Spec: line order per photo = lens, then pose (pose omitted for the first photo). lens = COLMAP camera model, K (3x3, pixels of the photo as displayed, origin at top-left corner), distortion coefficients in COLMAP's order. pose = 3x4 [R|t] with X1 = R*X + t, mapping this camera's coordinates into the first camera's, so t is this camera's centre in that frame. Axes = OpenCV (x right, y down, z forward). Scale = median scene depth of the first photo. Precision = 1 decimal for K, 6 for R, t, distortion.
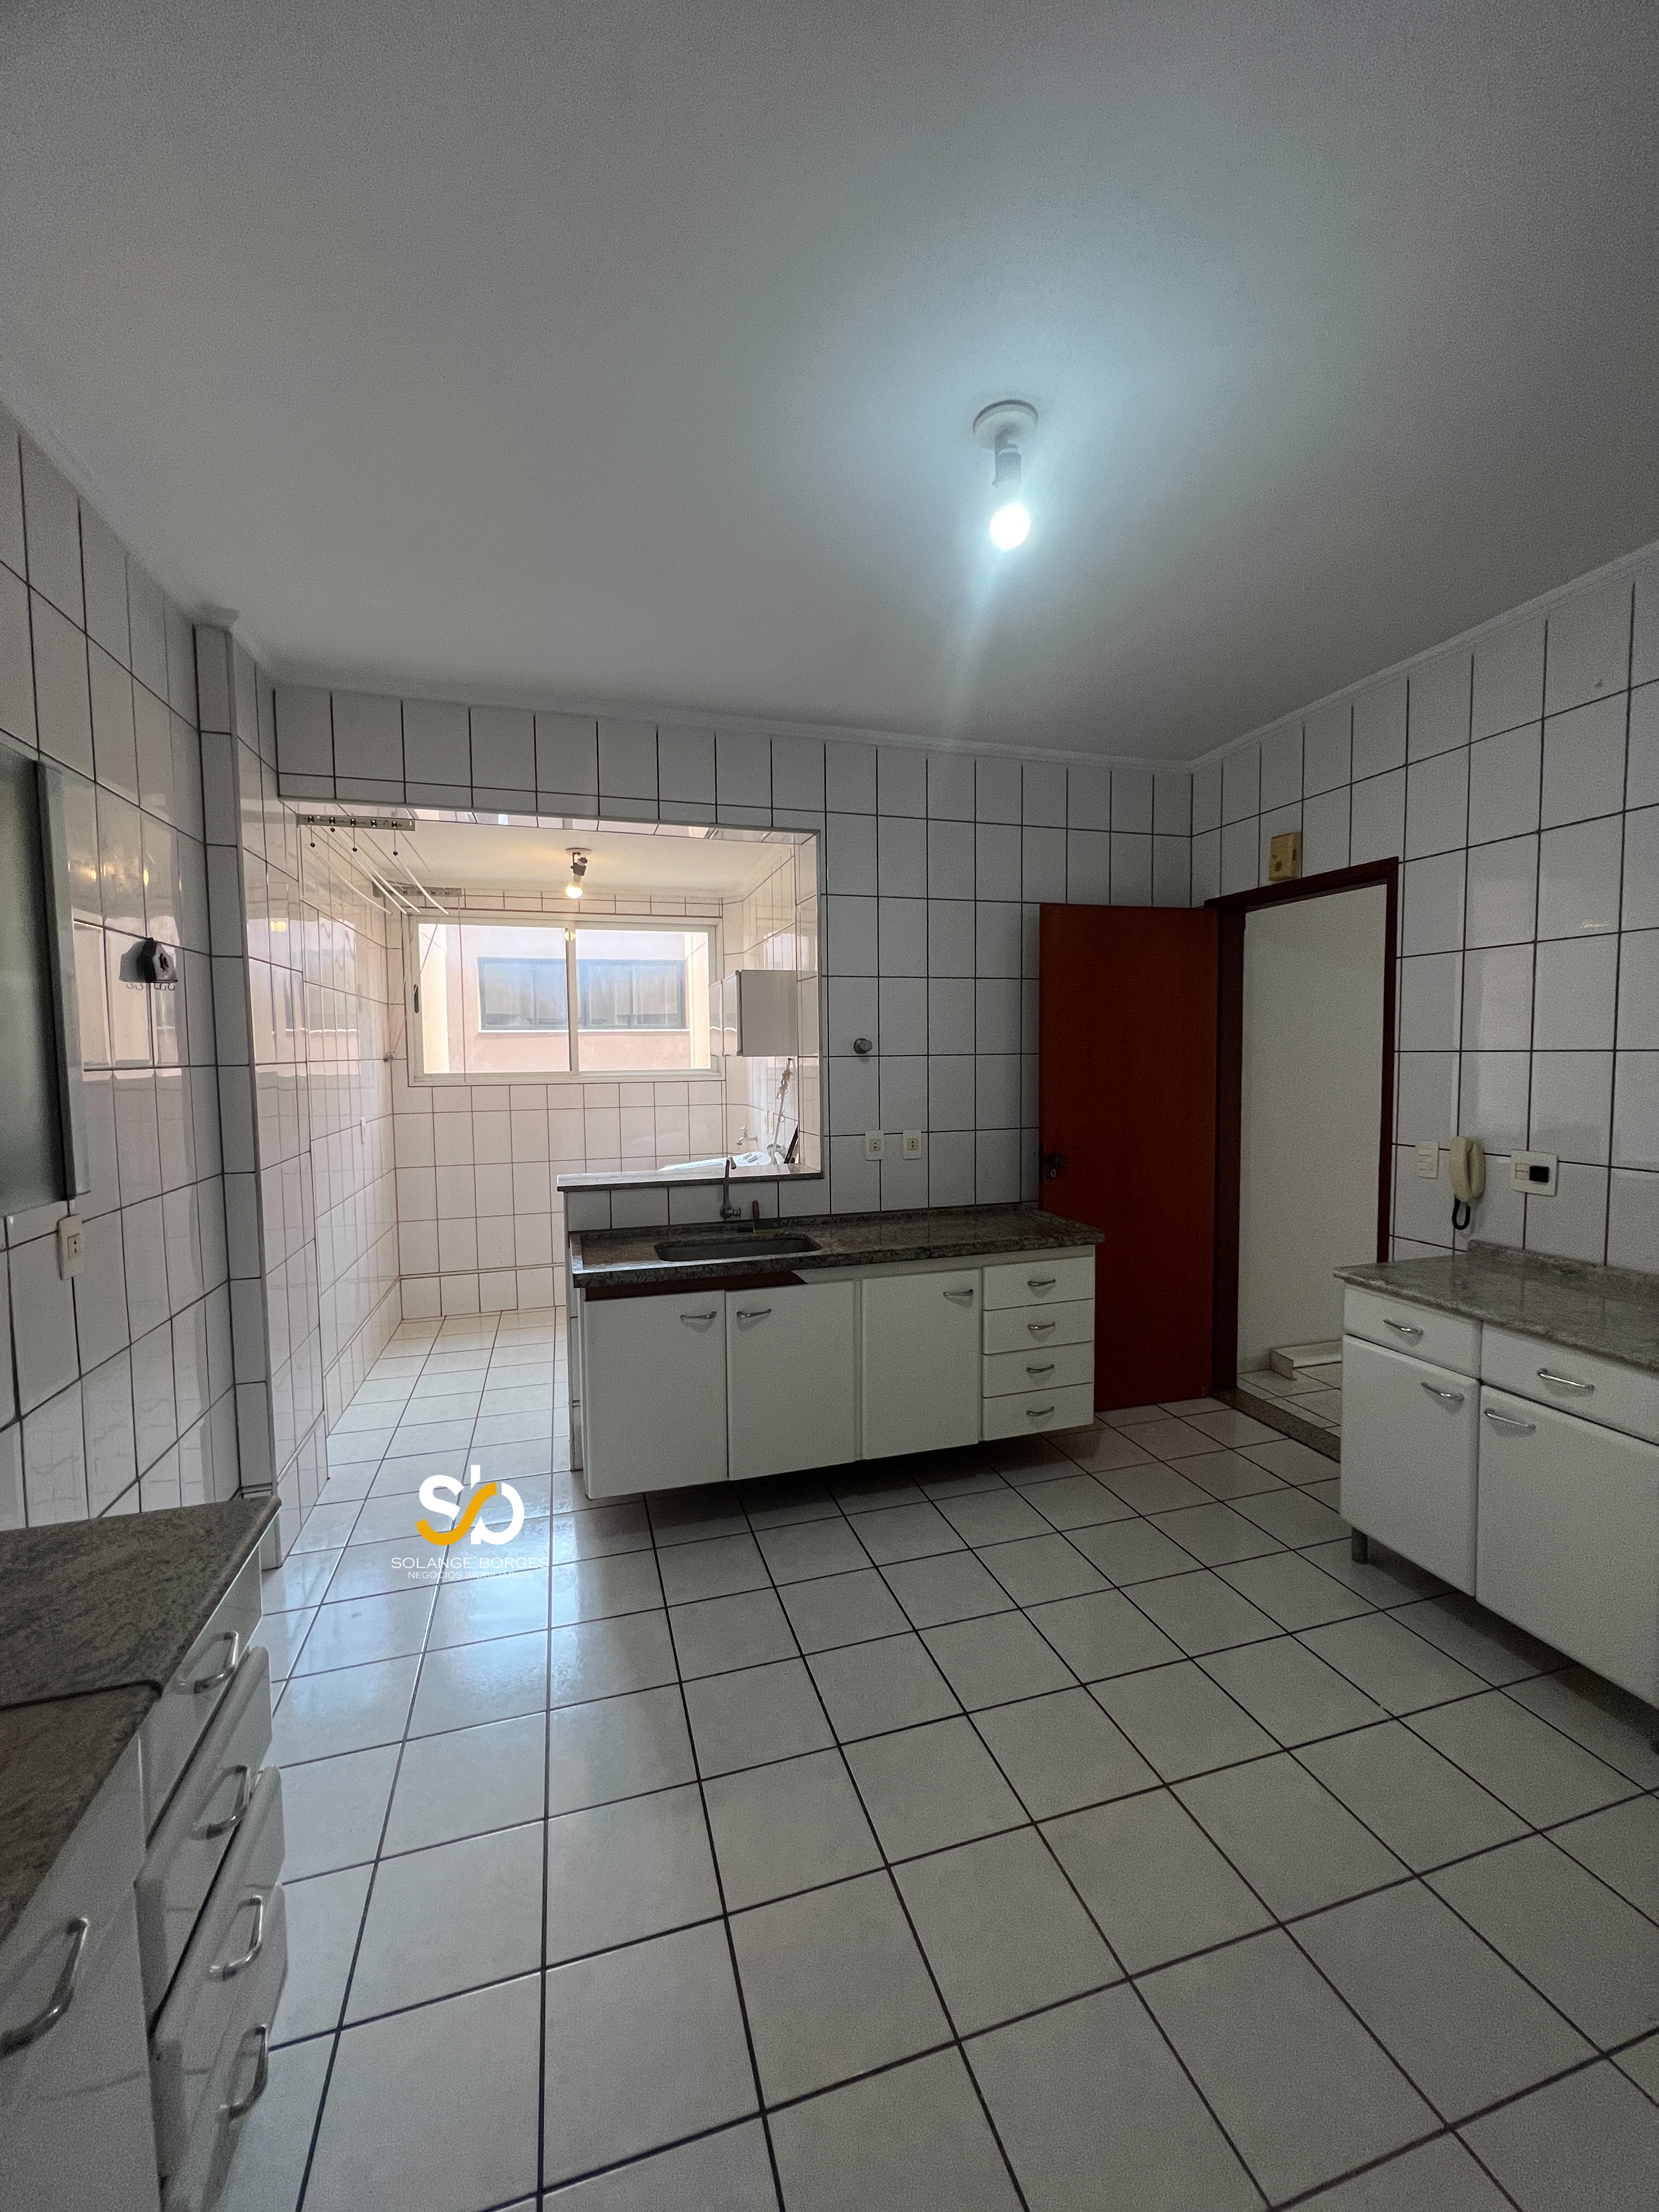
lens RADIAL K [[885.0, 0, 829.5], [0, 885.0, 1106.0], [0, 0, 1]] dist [0.000664, -0.000024]
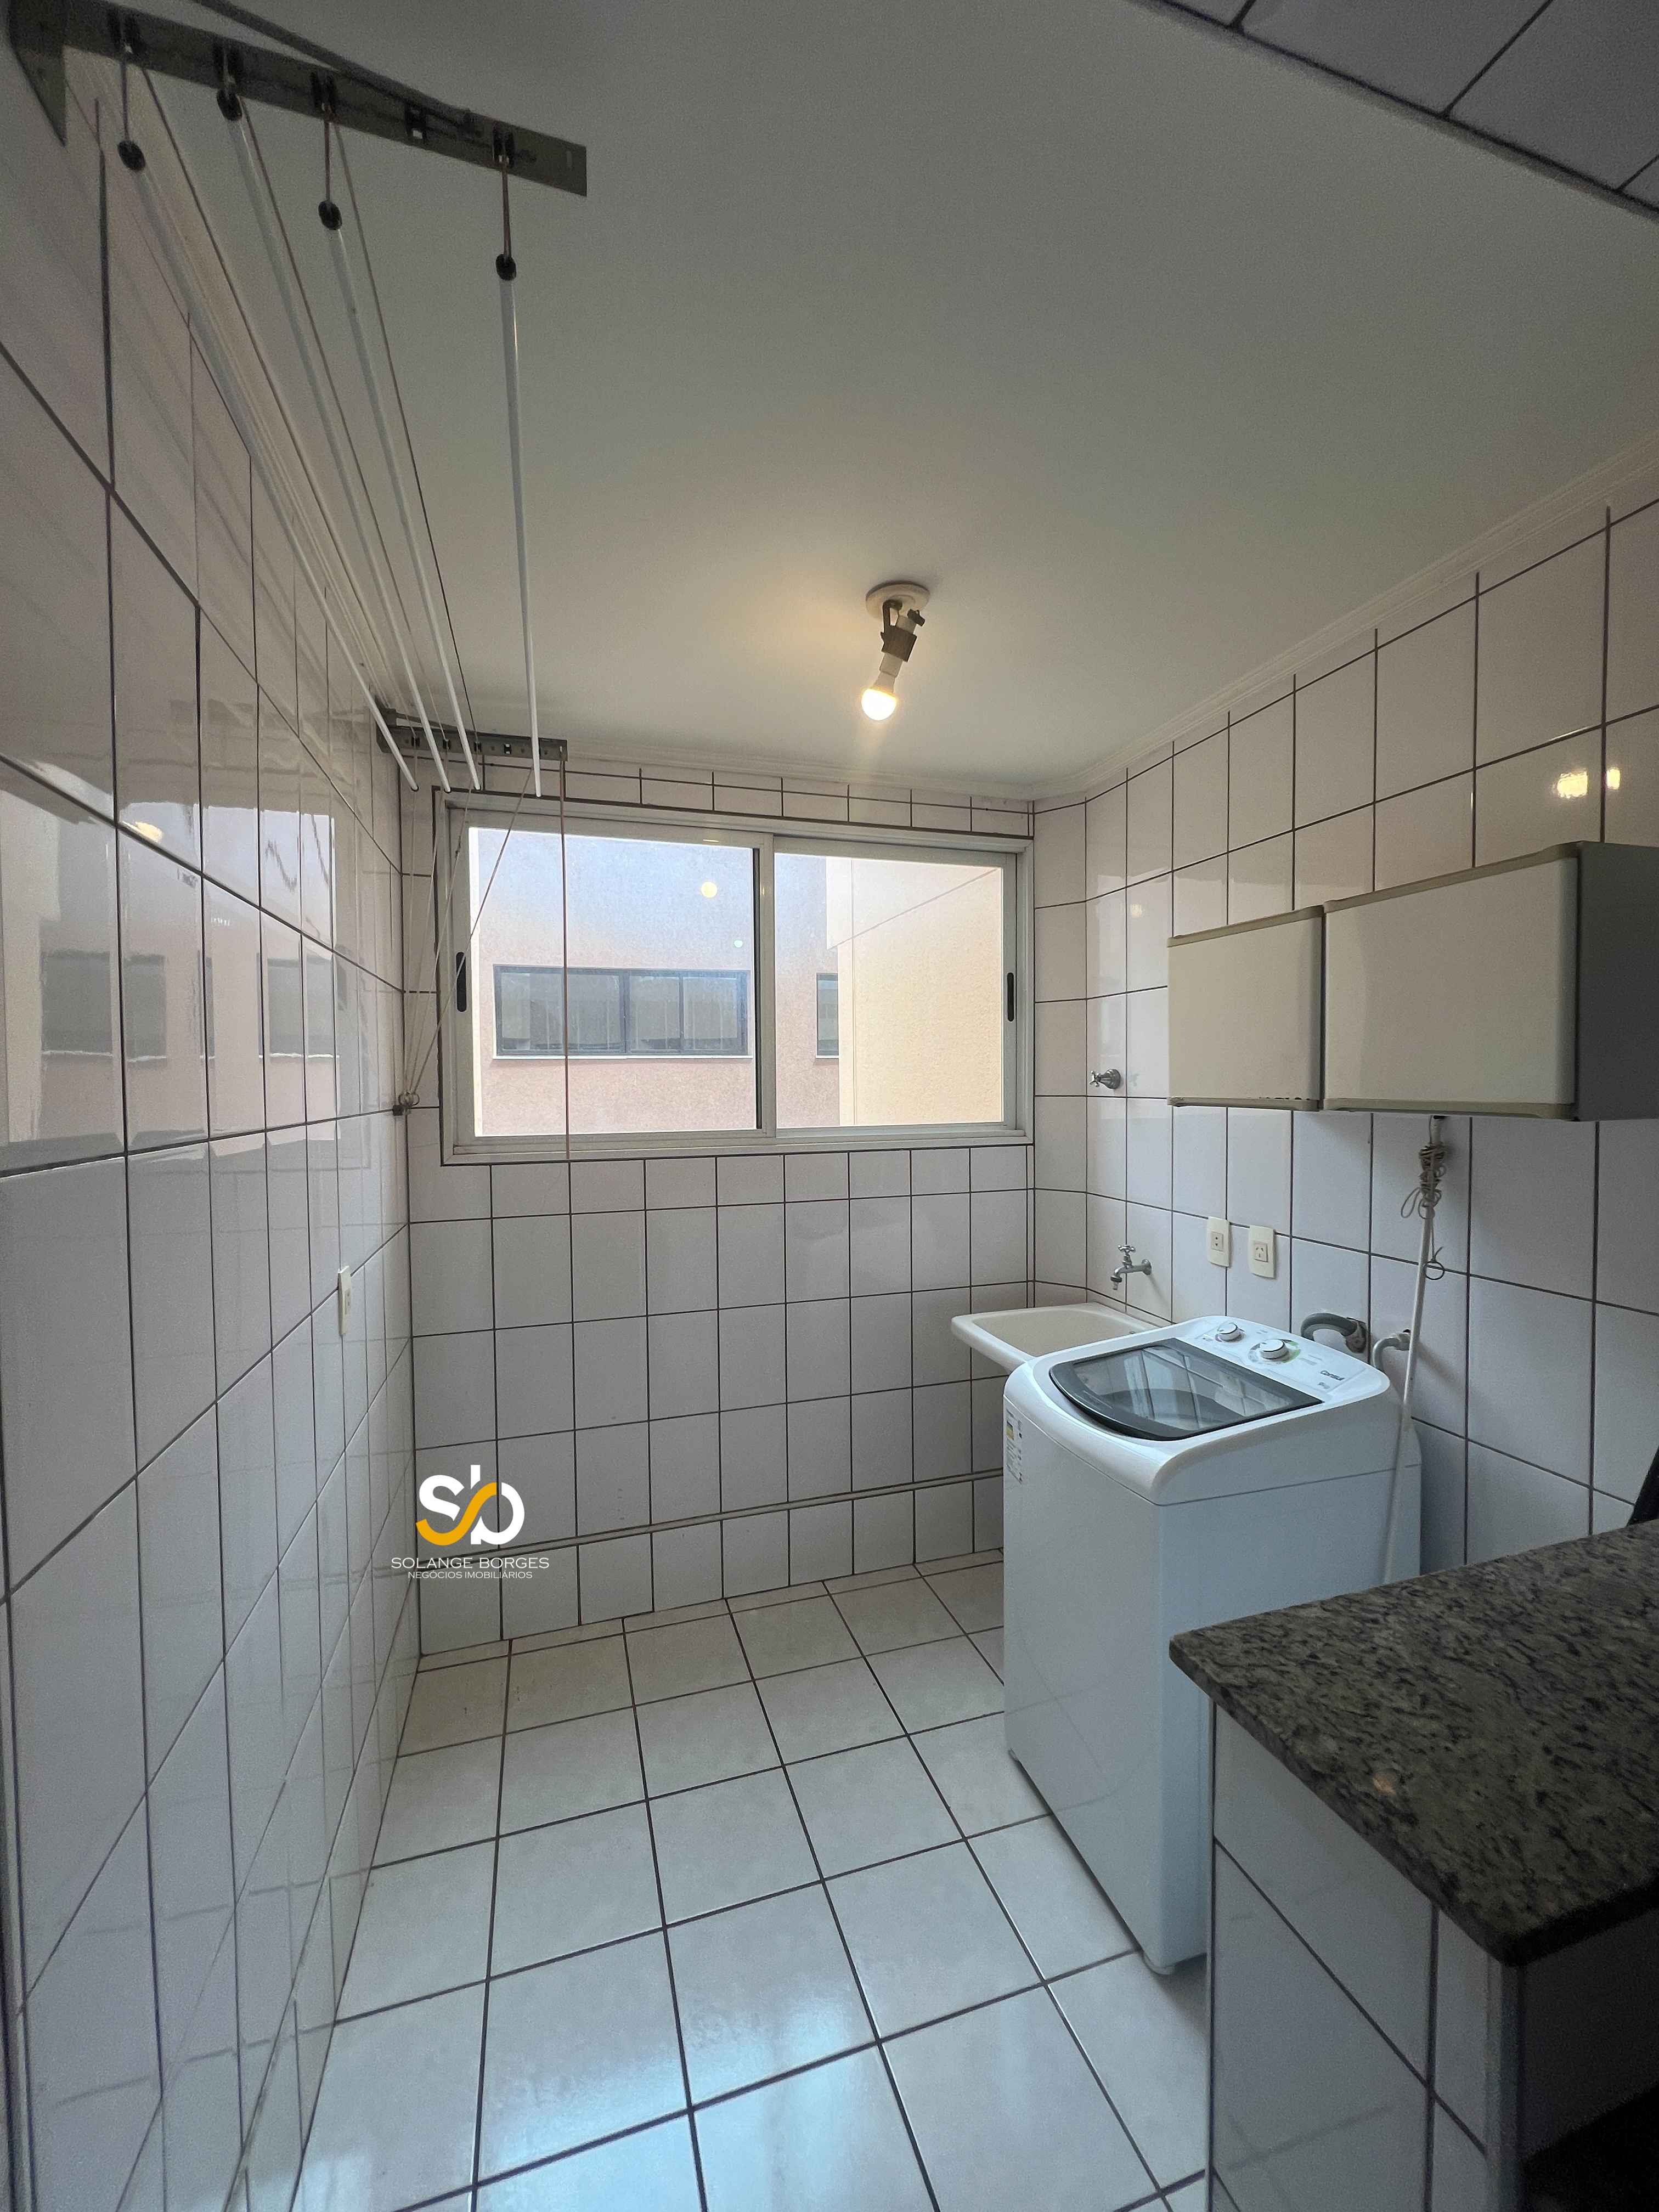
lens RADIAL K [[885.0, 0, 829.5], [0, 885.0, 1106.0], [0, 0, 1]] dist [0.000664, -0.000024]
pose [[0.999899, 0.000716, 0.014171, -0.271582], [-0.000250, 0.999460, -0.032866, -0.037652], [-0.014187, 0.032859, 0.999359, 0.515340]]
